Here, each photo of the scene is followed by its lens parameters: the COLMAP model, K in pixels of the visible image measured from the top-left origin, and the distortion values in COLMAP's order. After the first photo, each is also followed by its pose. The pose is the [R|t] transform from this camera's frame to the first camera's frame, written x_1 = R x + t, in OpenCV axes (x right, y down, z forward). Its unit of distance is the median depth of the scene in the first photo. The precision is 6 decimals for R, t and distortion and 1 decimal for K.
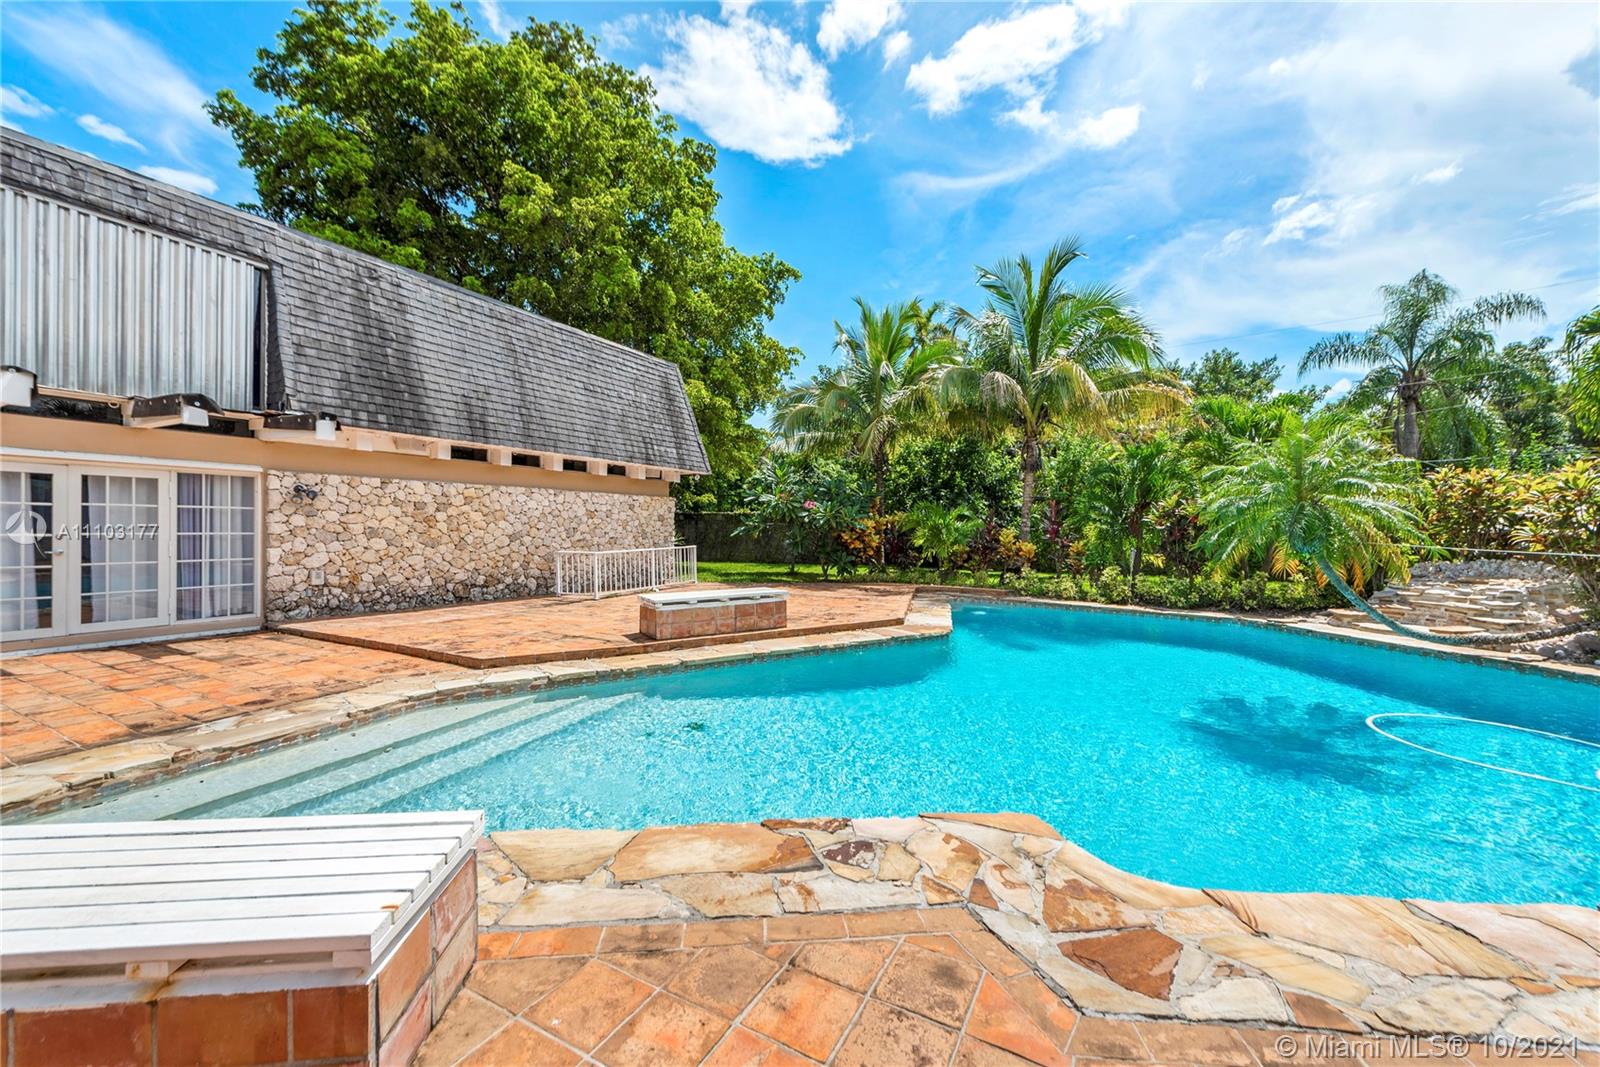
lens RADIAL K [[642.1, 0, 805.2], [0, 642.1, 519.4], [0, 0, 1]] dist [0.007145, -0.000881]
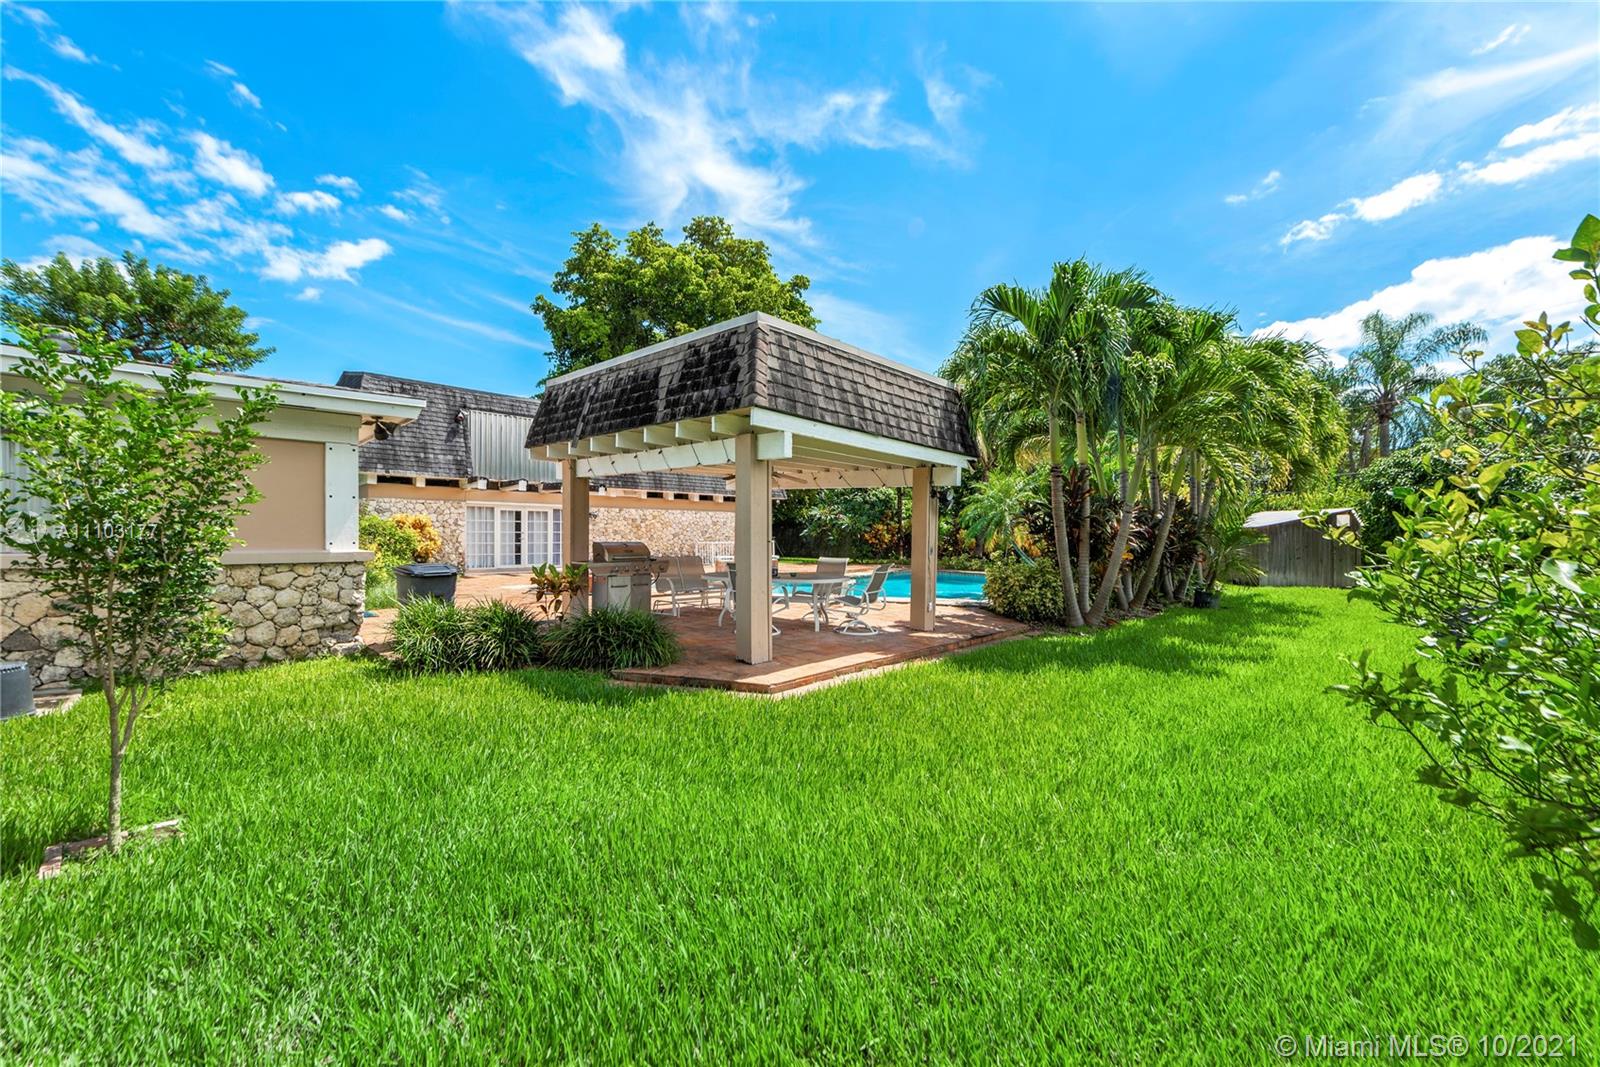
lens RADIAL K [[639.7, 0, 793.7], [0, 639.7, 514.0], [0, 0, 1]] dist [0.001887, 0.046332]
pose [[0.956362, -0.019159, -0.291555, 0.488044], [0.011281, 0.999525, -0.028677, 0.023251], [0.291966, 0.024137, 0.956124, -0.812127]]
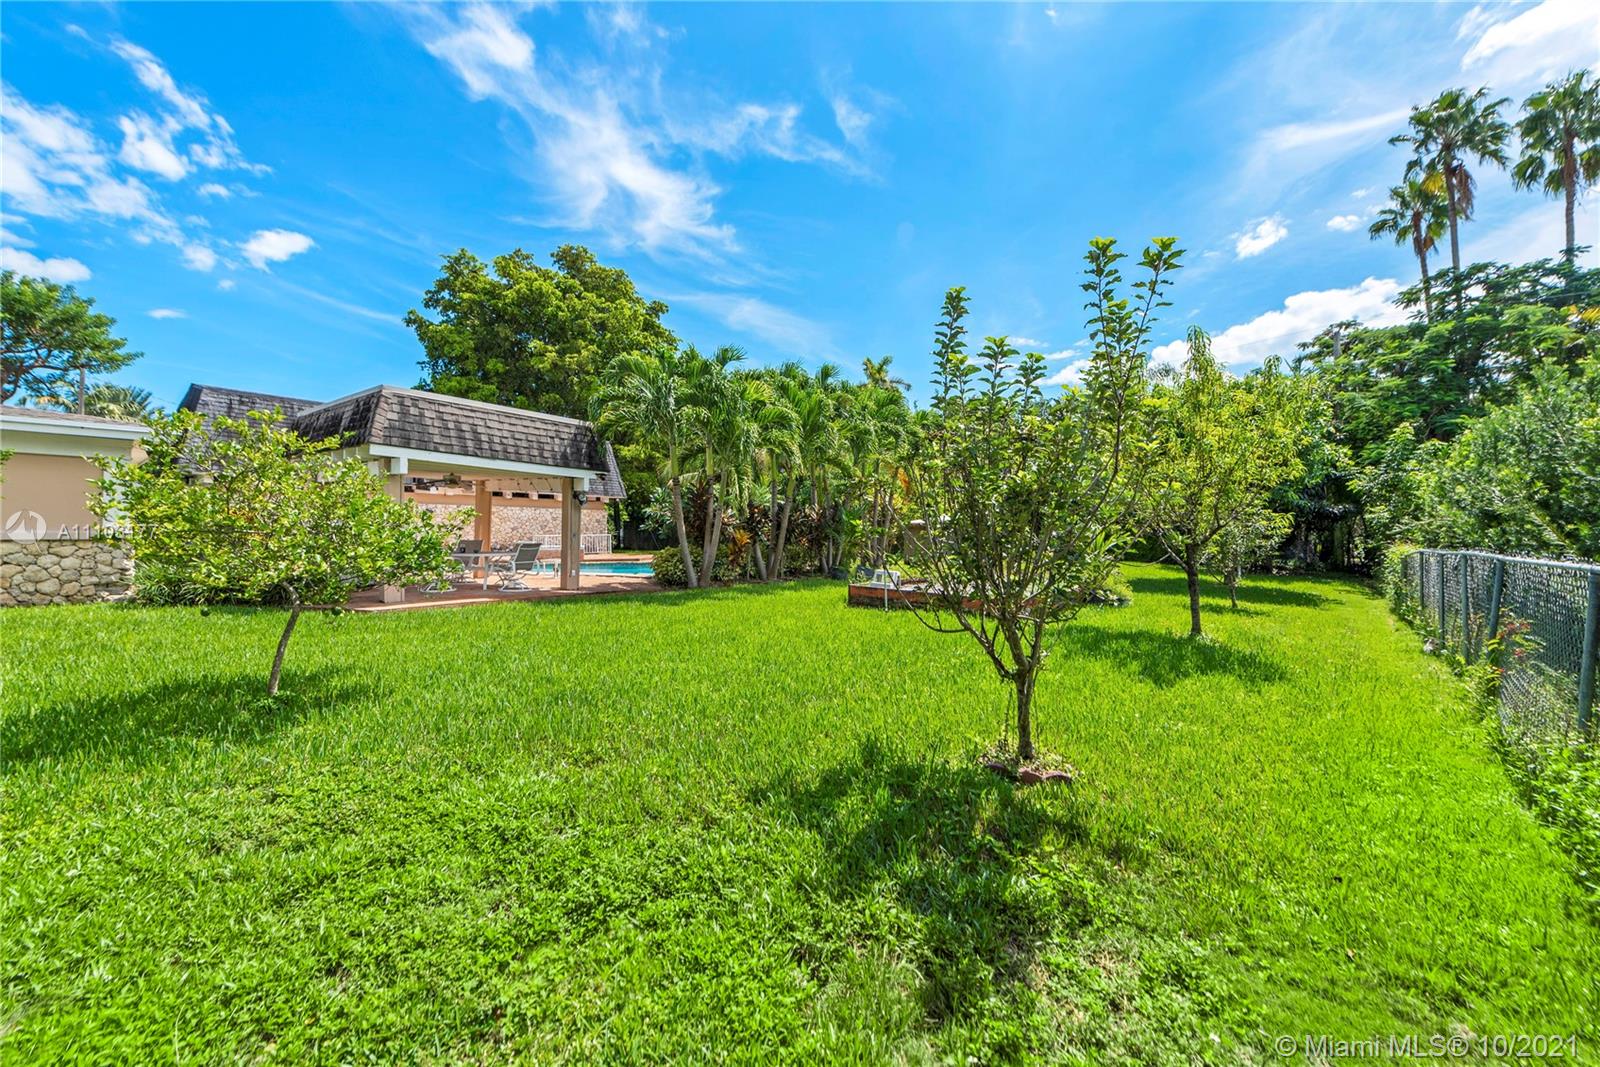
lens RADIAL K [[627.9, 0, 798.2], [0, 627.9, 542.8], [0, 0, 1]] dist [0.039786, 0.000018]
pose [[0.976341, -0.002746, -0.216219, 1.091688], [0.006463, 0.999843, 0.016485, 0.044472], [0.216140, -0.017492, 0.976206, -1.057803]]
